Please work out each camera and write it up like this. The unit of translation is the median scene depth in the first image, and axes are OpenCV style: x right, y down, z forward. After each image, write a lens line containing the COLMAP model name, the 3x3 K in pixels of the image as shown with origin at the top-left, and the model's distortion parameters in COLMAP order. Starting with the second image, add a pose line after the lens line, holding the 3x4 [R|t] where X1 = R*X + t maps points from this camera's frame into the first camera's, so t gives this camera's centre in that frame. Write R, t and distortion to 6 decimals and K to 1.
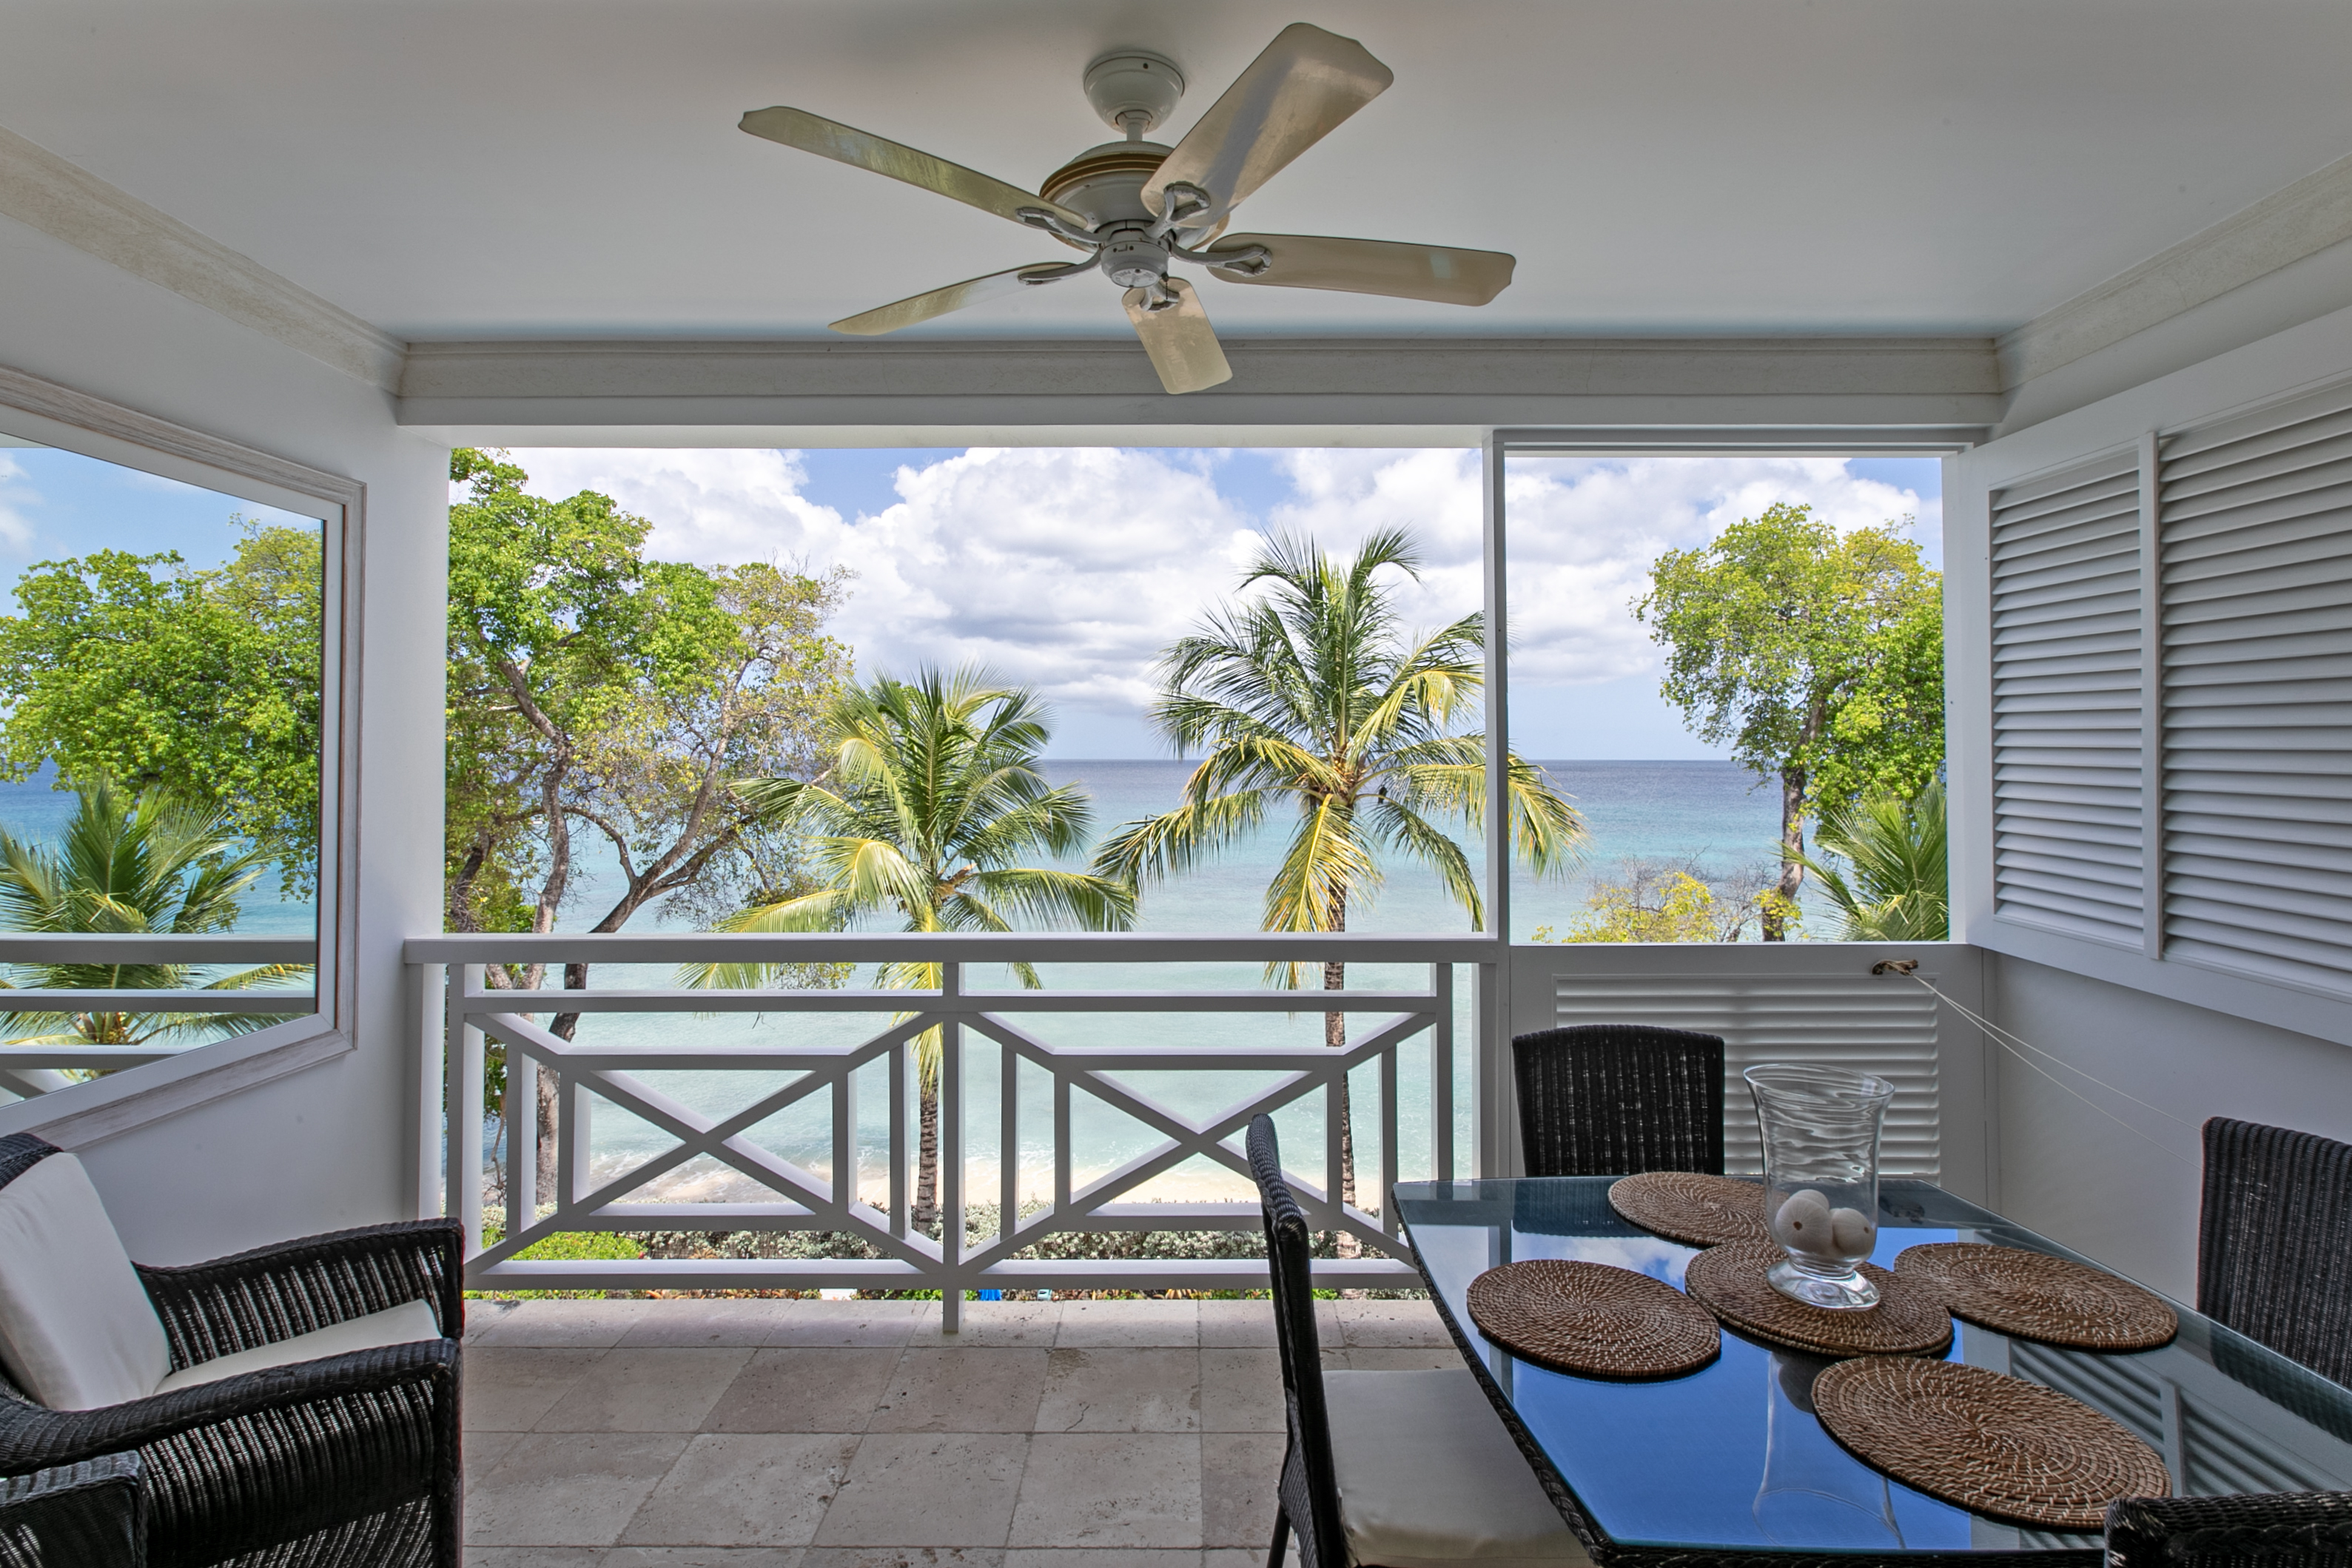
lens RADIAL K [[1152.4, 0, 1176.0], [0, 1152.4, 784.0], [0, 0, 1]] dist [0.001450, 0.000359]
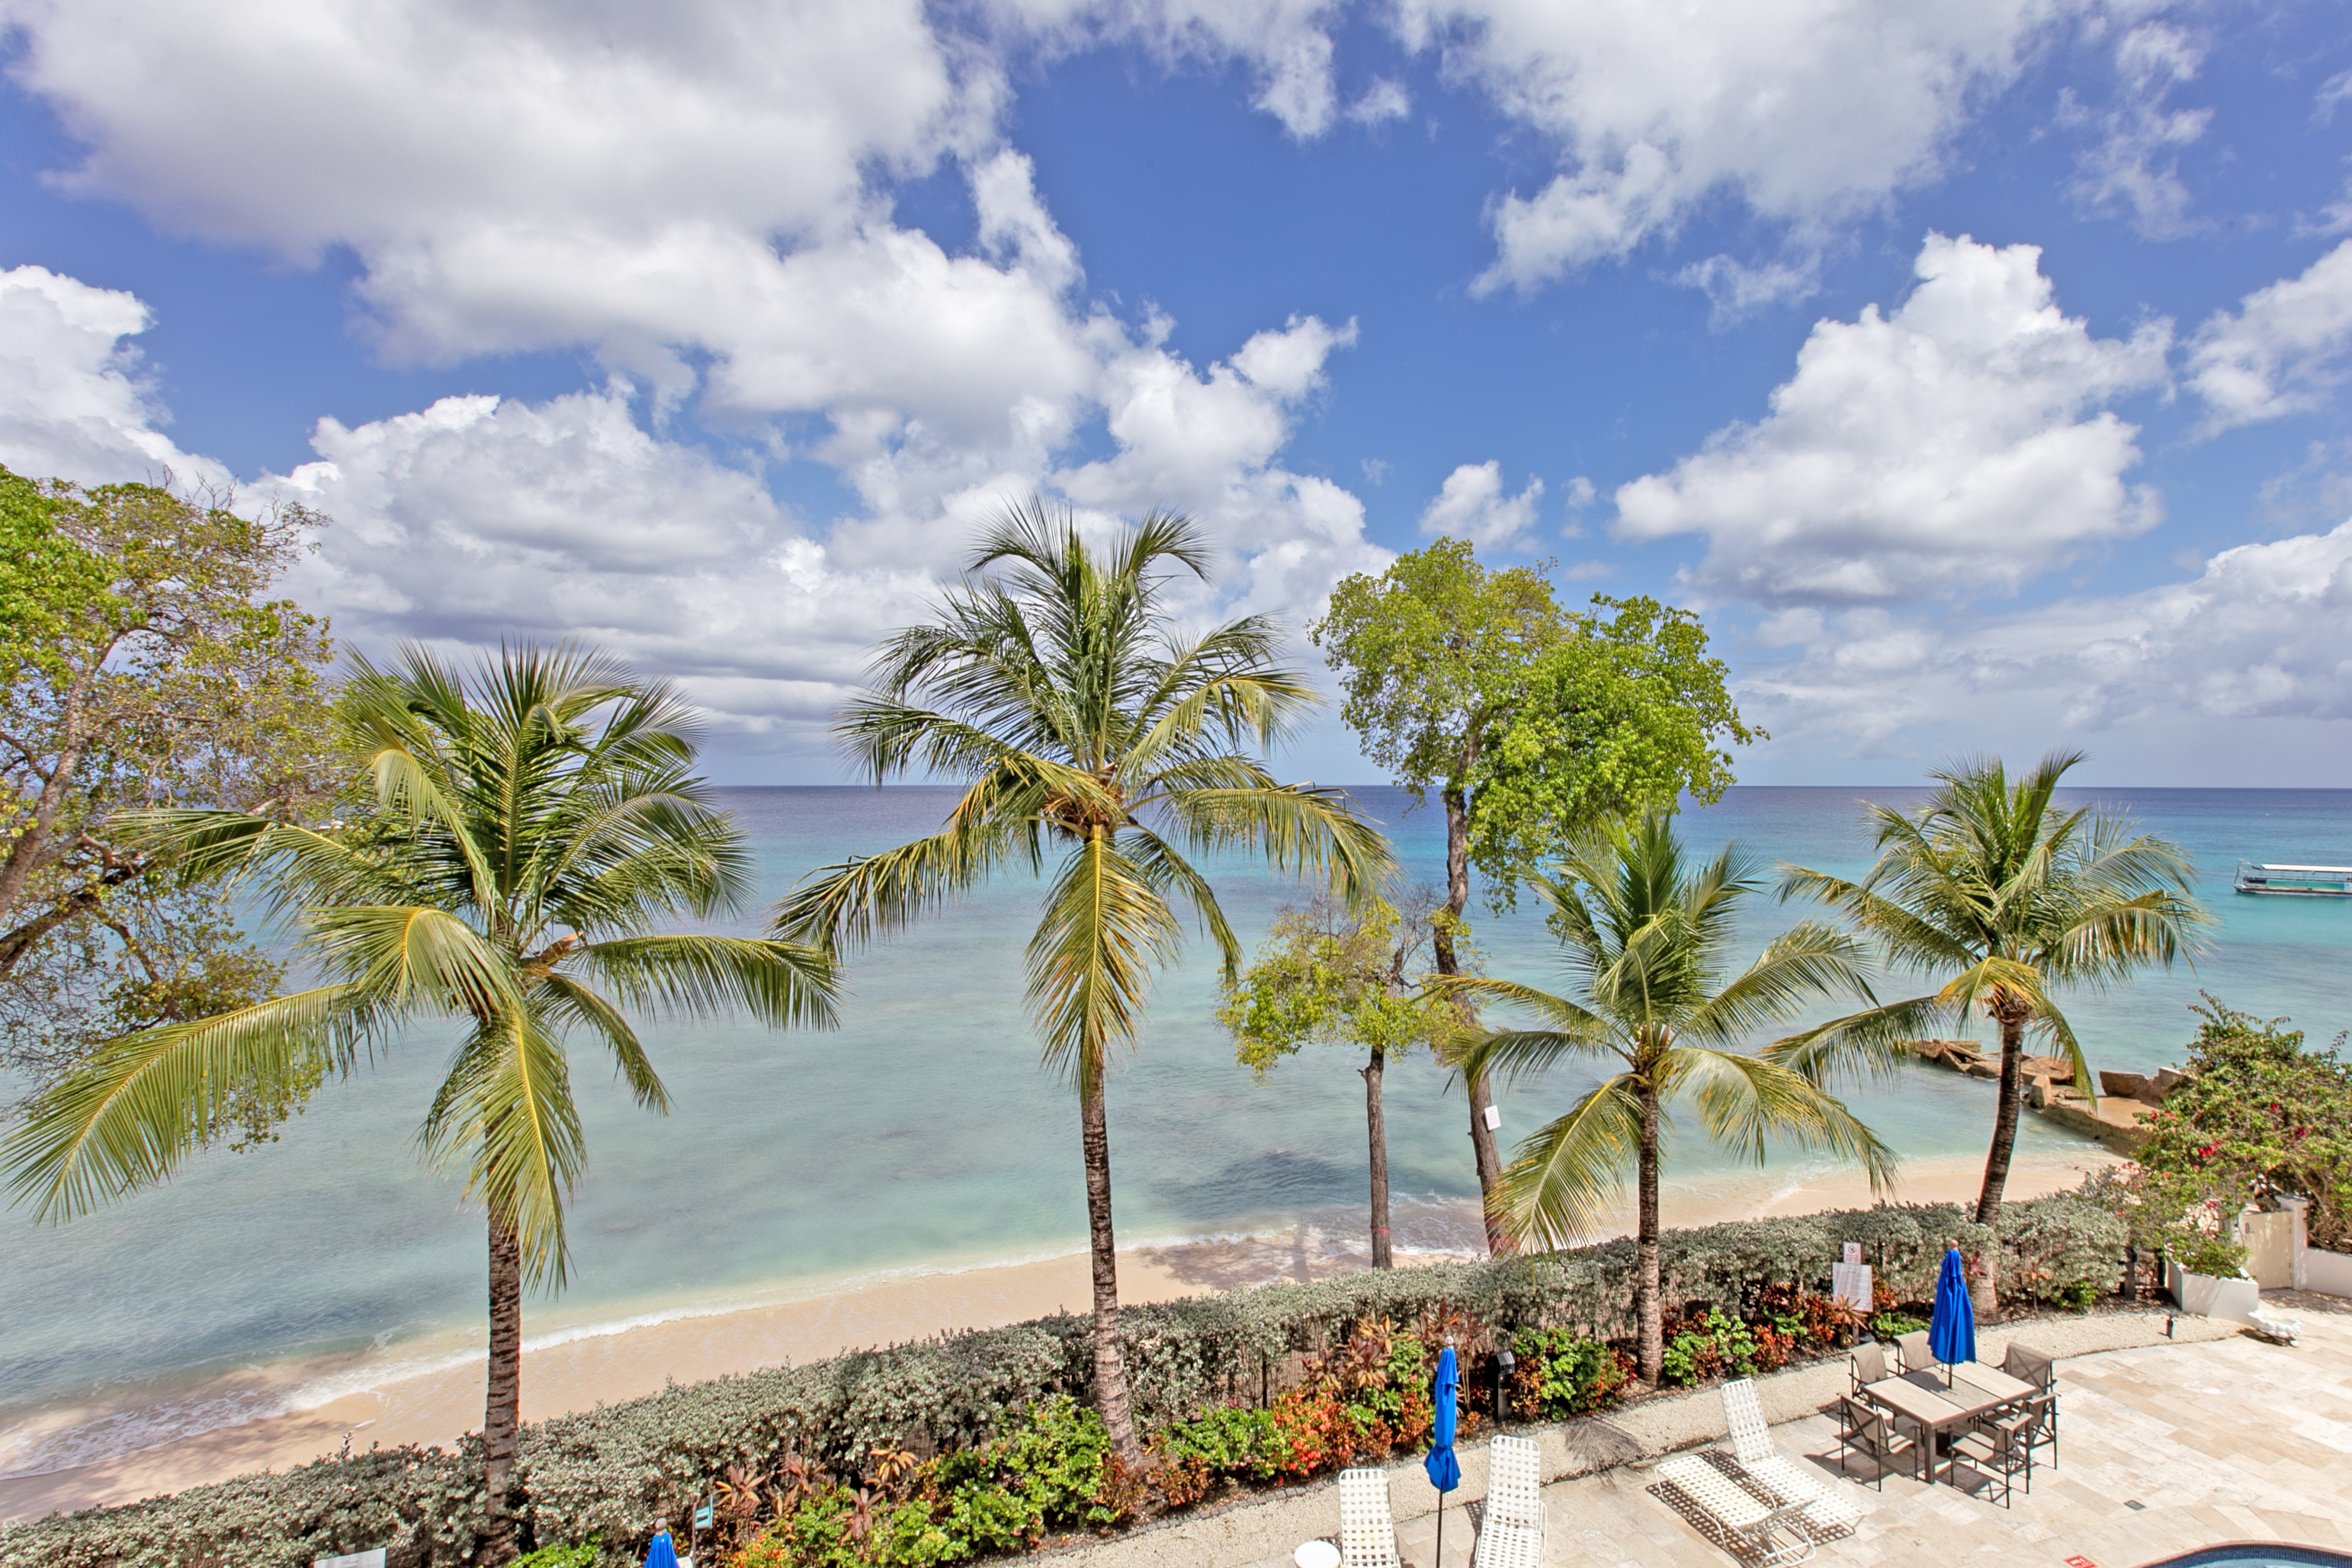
lens RADIAL K [[1142.8, 0, 1280.3], [0, 1142.8, 796.8], [0, 0, 1]] dist [0.009660, 0.000581]
pose [[0.899019, -0.006023, 0.437868, -0.090161], [0.010953, 0.999902, -0.008734, -0.002128], [-0.437772, 0.012648, 0.898997, 0.171182]]
